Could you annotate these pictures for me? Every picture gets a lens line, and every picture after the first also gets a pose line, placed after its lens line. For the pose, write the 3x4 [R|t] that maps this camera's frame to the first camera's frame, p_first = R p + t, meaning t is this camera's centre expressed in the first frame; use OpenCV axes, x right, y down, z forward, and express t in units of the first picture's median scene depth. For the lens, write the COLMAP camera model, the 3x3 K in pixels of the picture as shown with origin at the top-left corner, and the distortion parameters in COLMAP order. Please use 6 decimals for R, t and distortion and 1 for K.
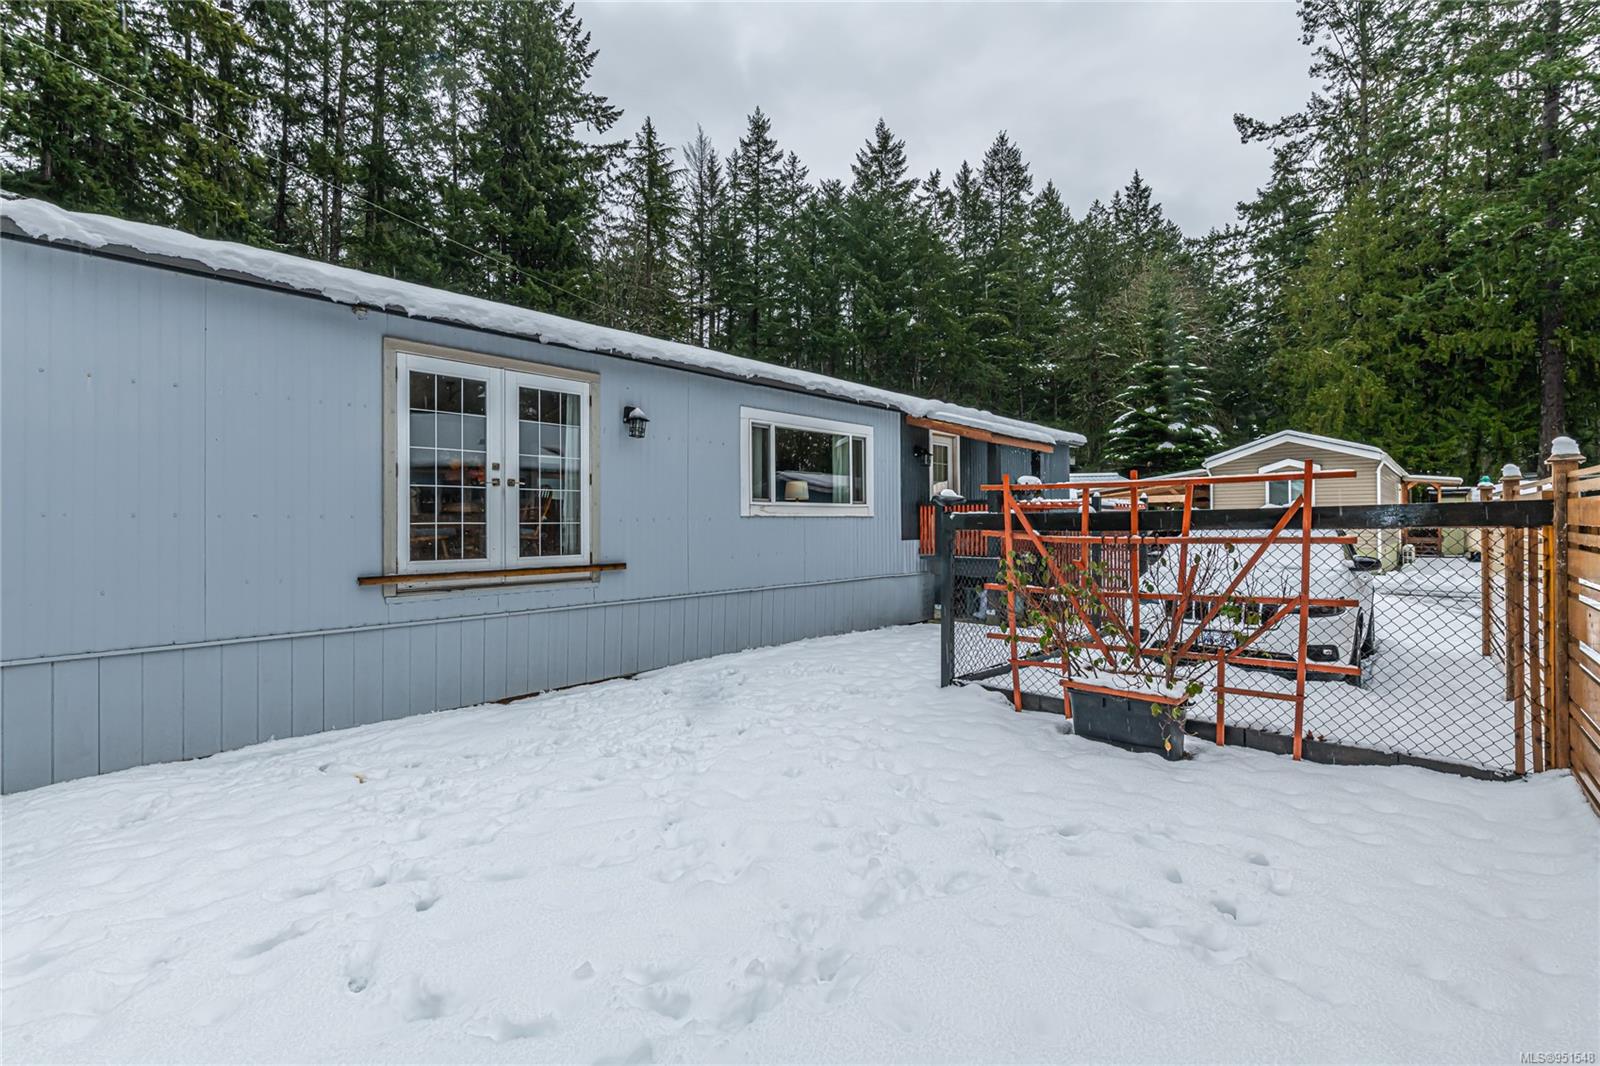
lens RADIAL K [[692.8, 0, 801.6], [0, 692.8, 524.3], [0, 0, 1]] dist [0.002263, -0.000296]
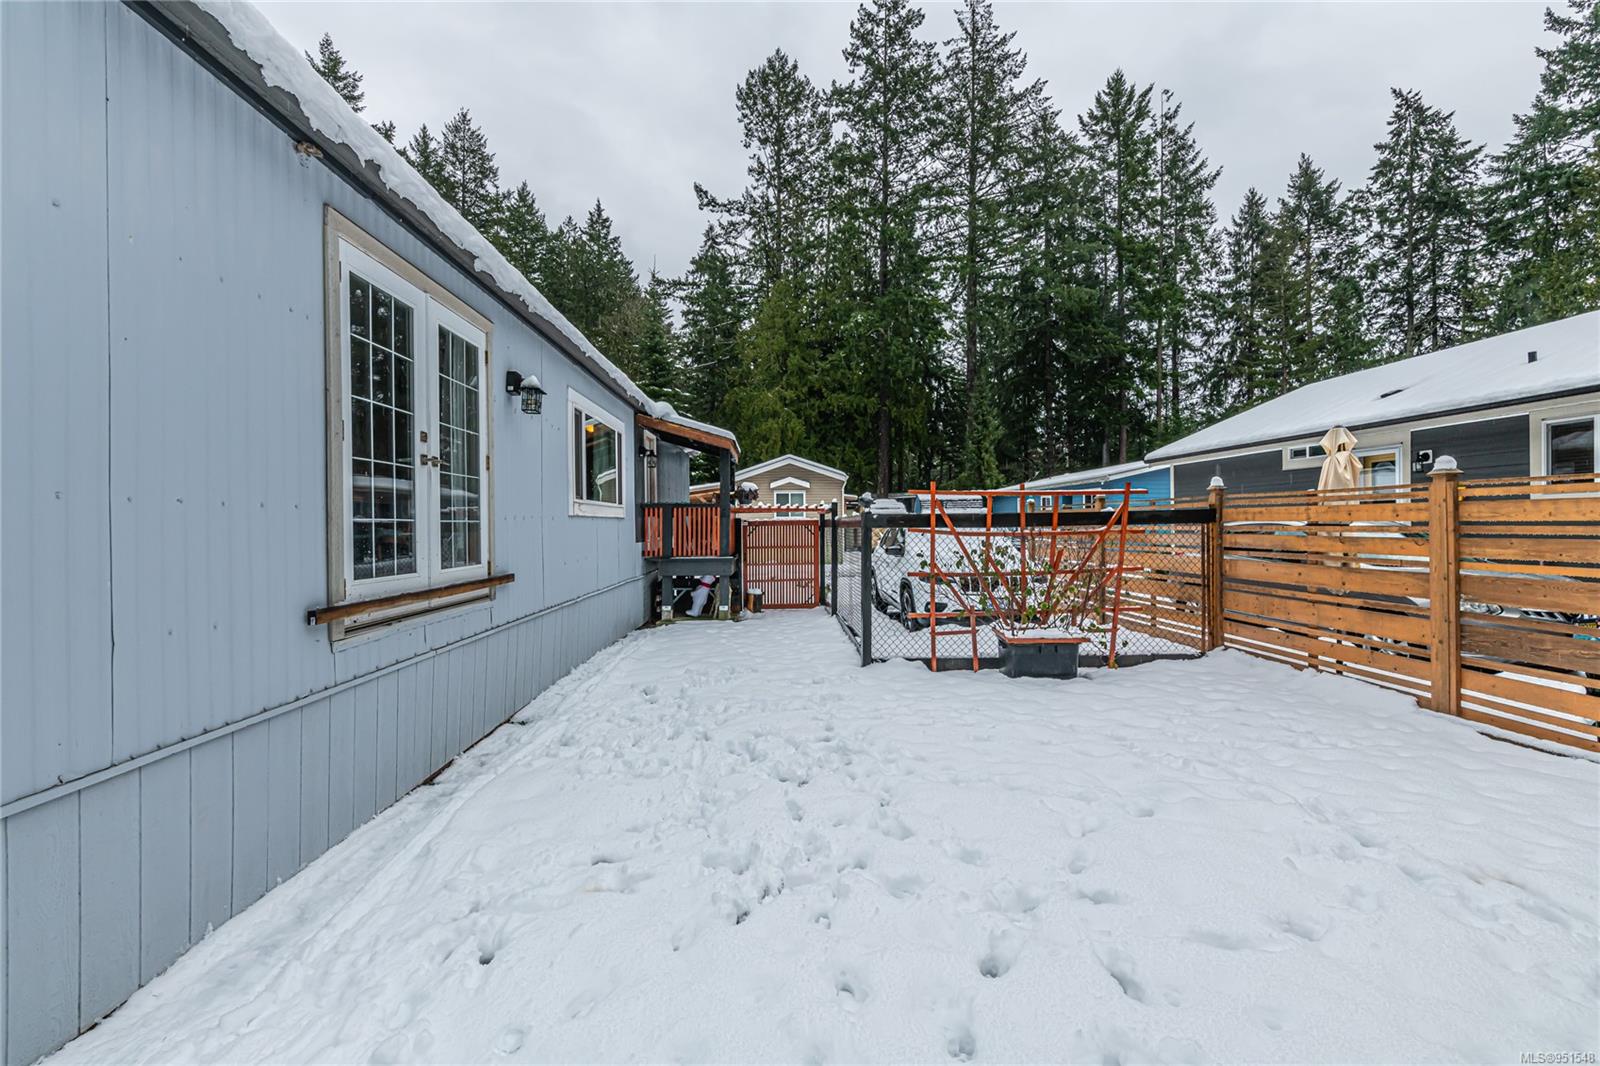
lens RADIAL K [[692.8, 0, 800.0], [0, 692.8, 533.0], [0, 0, 1]] dist [0.001236, 0.000172]
pose [[0.711090, -0.007520, 0.703061, -0.107118], [0.005106, 0.999972, 0.005530, 0.001410], [-0.703083, -0.000343, 0.711108, 0.042688]]
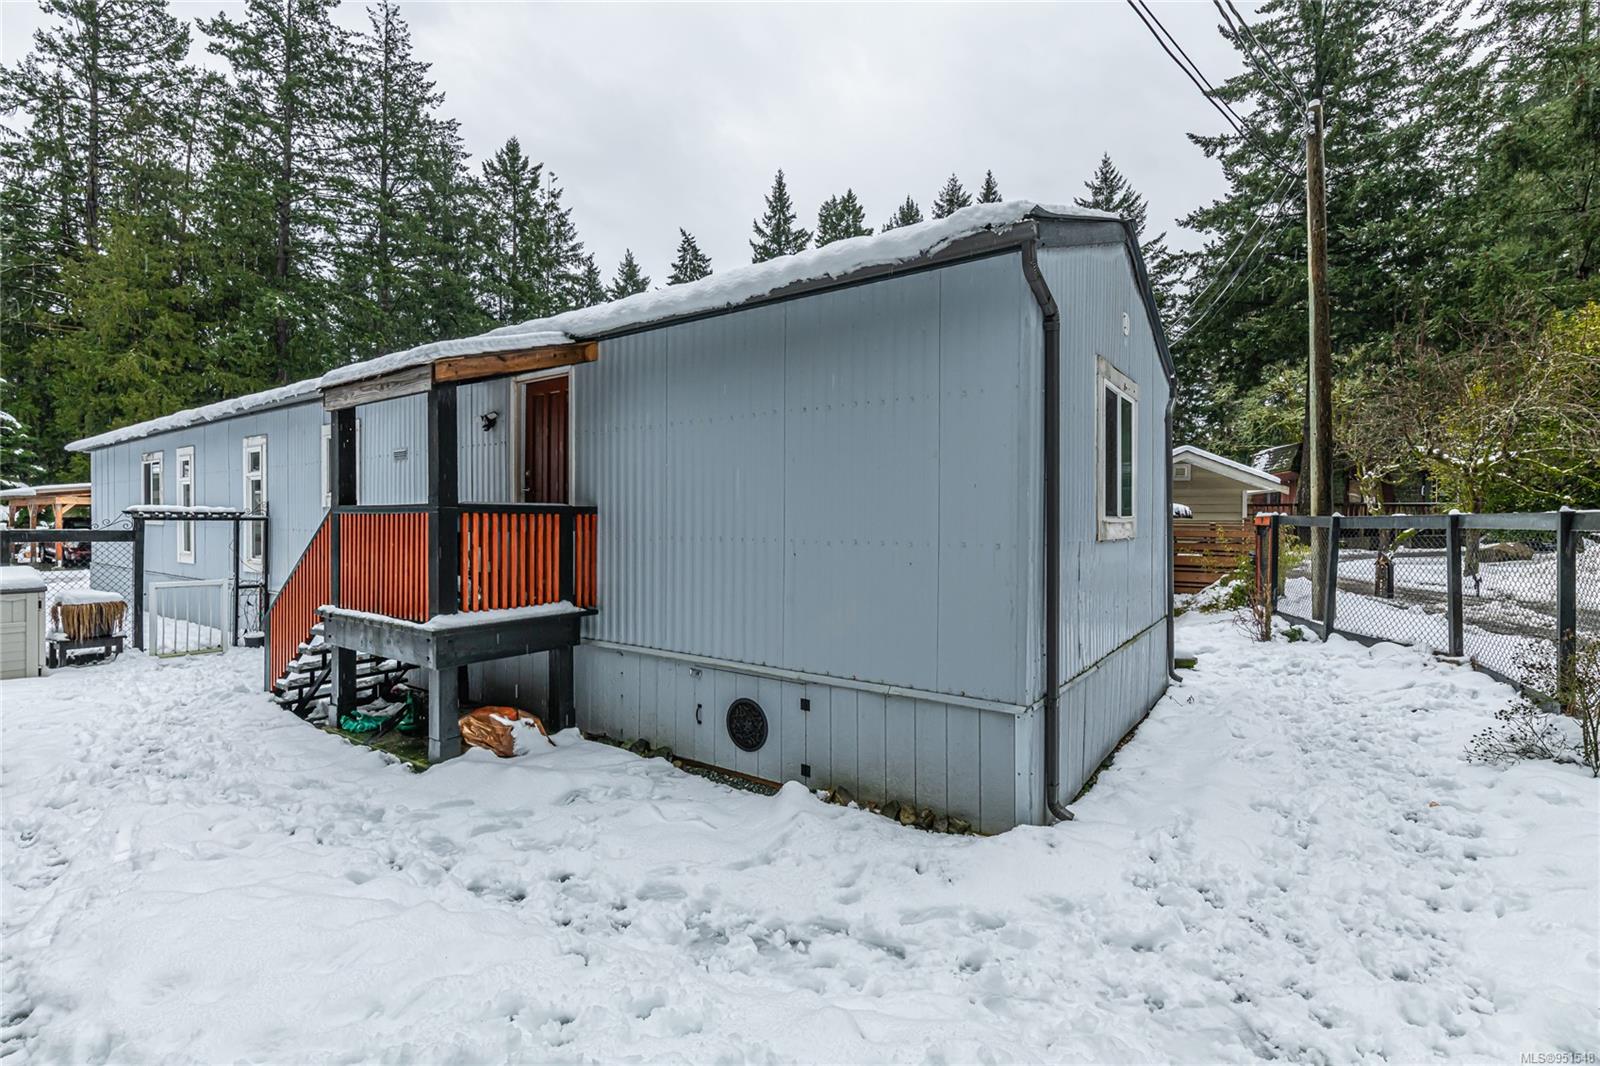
lens RADIAL K [[692.8, 0, 800.0], [0, 692.8, 533.0], [0, 0, 1]] dist [0.001236, 0.000172]
pose [[-0.131908, -0.005305, 0.991248, -0.385653], [-0.001813, 0.999985, 0.005110, 0.001472], [-0.991260, -0.001123, -0.131915, 0.138100]]
